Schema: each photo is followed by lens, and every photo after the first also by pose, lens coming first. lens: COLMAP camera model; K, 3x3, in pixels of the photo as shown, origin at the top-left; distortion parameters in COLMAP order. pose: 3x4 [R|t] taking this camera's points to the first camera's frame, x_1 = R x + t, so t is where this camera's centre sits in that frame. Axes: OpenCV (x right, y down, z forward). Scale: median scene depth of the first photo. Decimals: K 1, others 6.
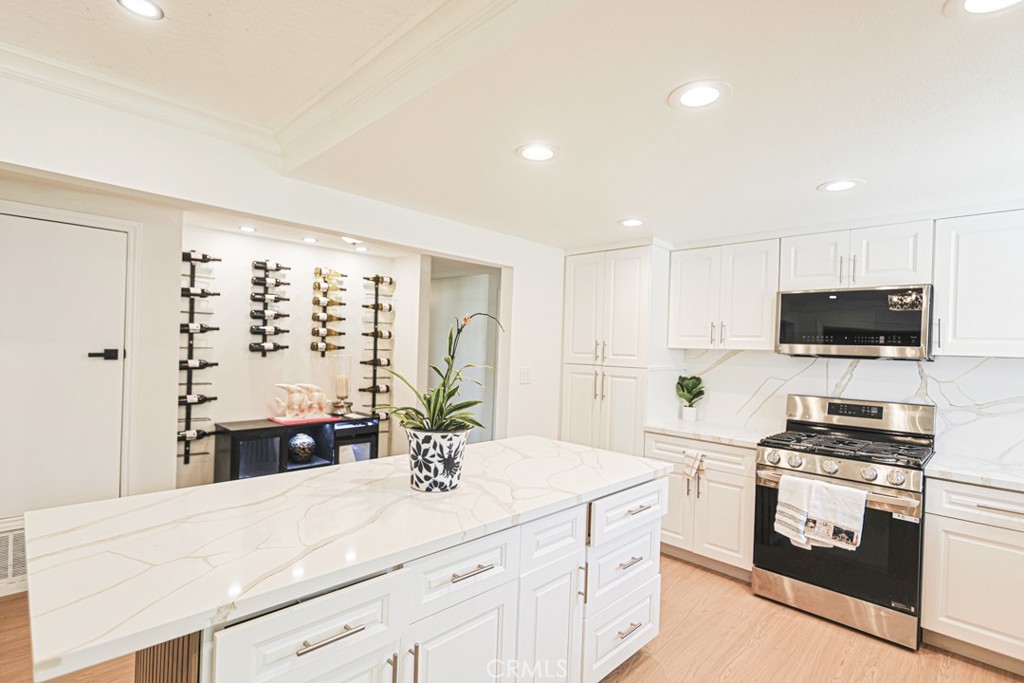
lens RADIAL K [[501.7, 0, 502.3], [0, 501.7, 343.5], [0, 0, 1]] dist [-0.003938, -0.000507]
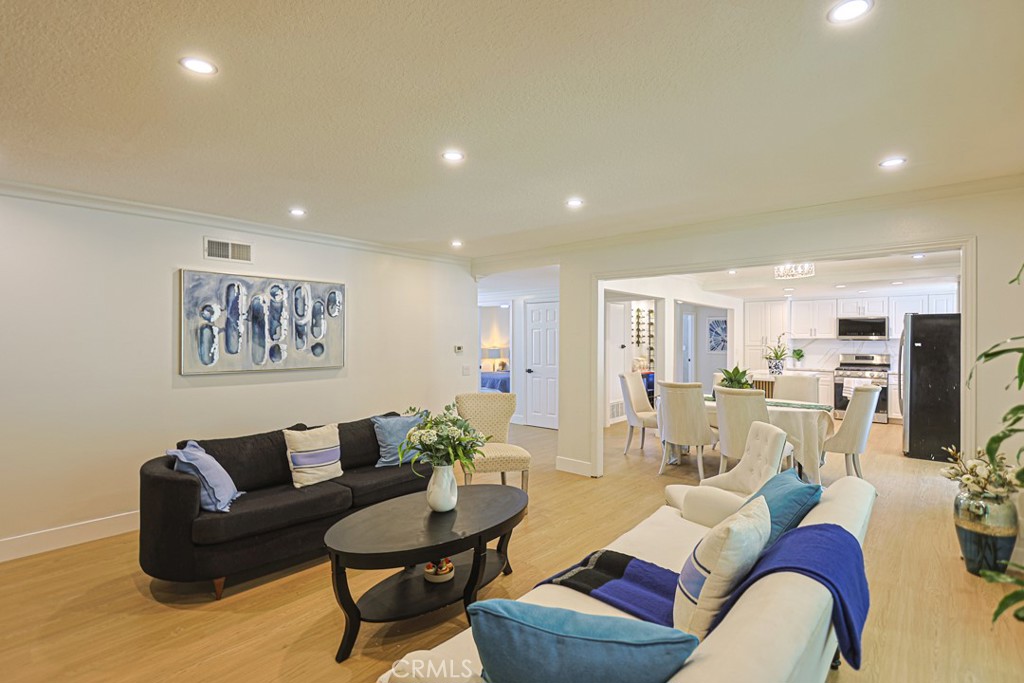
lens RADIAL K [[501.7, 0, 508.0], [0, 501.7, 337.8], [0, 0, 1]] dist [-0.003938, -0.000507]
pose [[0.997777, -0.028891, 0.060061, -1.533579], [0.028612, 0.999575, 0.005497, -0.060242], [-0.060194, -0.003767, 0.998180, -1.781584]]
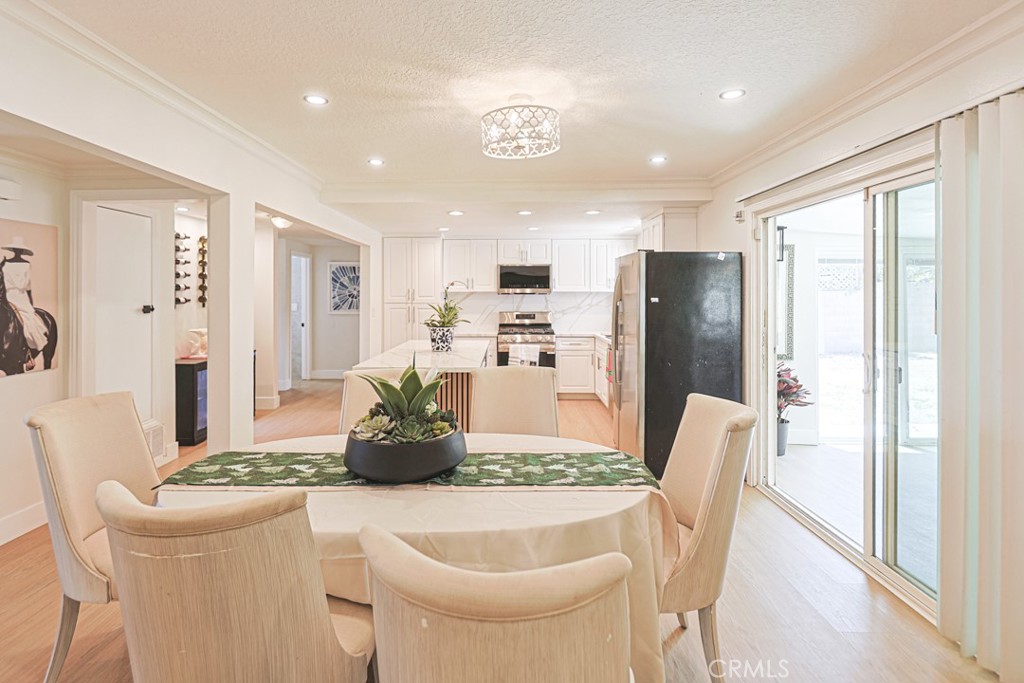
lens RADIAL K [[501.7, 0, 503.5], [0, 501.7, 295.3], [0, 0, 1]] dist [-0.003938, -0.000507]
pose [[0.715425, -0.033887, 0.697867, -0.970814], [0.020263, 0.999409, 0.027757, -0.030884], [-0.698396, -0.005717, 0.715689, -0.582505]]
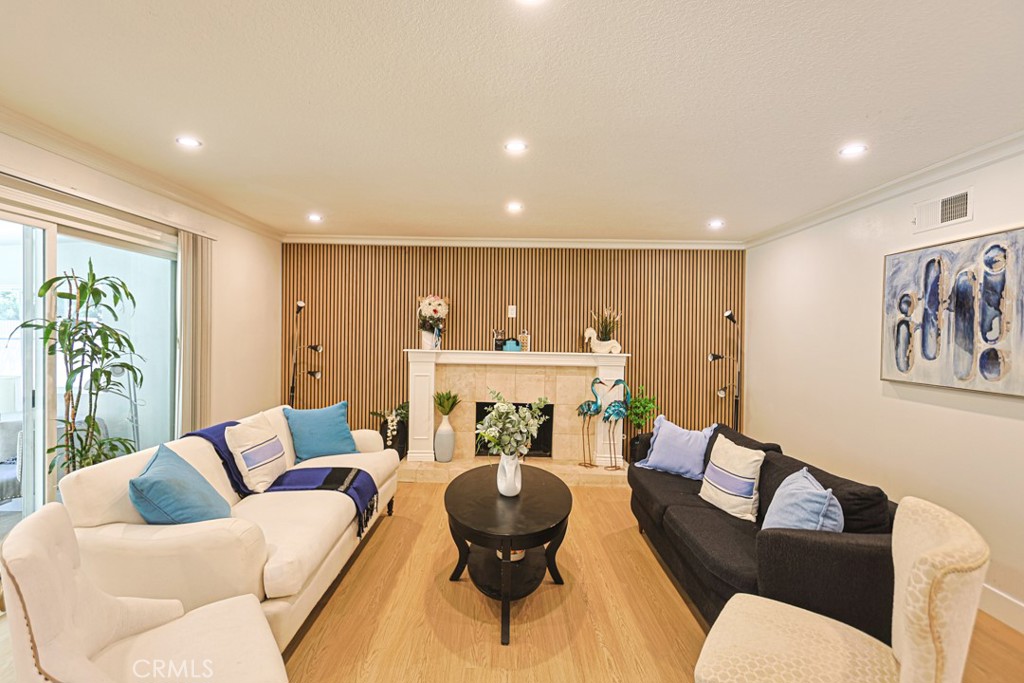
lens RADIAL K [[501.7, 0, 516.0], [0, 501.7, 333.6], [0, 0, 1]] dist [-0.003938, -0.000507]
pose [[-0.717452, -0.045416, -0.695126, -0.978435], [-0.036874, 0.998949, -0.027207, -0.025841], [0.695632, 0.006112, -0.718372, -0.262512]]
